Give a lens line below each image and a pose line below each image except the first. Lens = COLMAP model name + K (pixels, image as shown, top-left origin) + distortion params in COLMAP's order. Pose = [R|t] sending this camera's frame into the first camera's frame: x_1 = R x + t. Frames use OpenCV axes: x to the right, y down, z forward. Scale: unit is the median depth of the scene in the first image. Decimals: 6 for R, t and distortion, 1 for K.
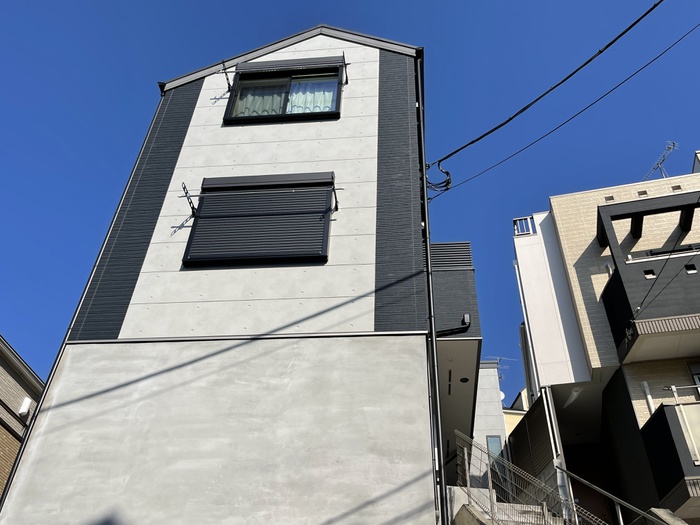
lens RADIAL K [[628.6, 0, 354.4], [0, 628.6, 263.7], [0, 0, 1]] dist [0.016963, -0.000959]
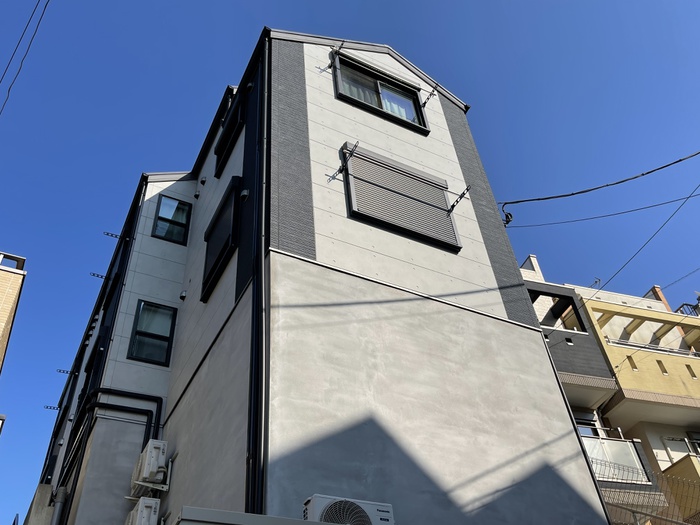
lens RADIAL K [[633.9, 0, 350.0], [0, 633.9, 262.5], [0, 0, 1]] dist [0.008755, 0.005163]
pose [[0.829524, 0.308095, 0.465798, -0.883570], [-0.282020, 0.950995, -0.126781, 0.258793], [-0.482032, -0.026197, 0.875762, 0.051896]]
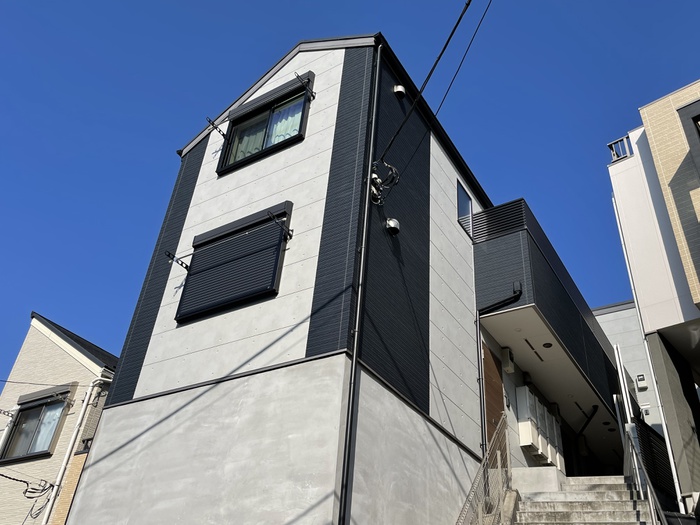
lens RADIAL K [[633.9, 0, 350.0], [0, 633.9, 262.5], [0, 0, 1]] dist [0.008755, 0.005163]
pose [[0.890854, -0.239692, -0.385911, 0.568332], [0.264066, 0.964447, 0.010559, -0.038934], [0.369660, -0.111312, 0.922476, 0.066932]]
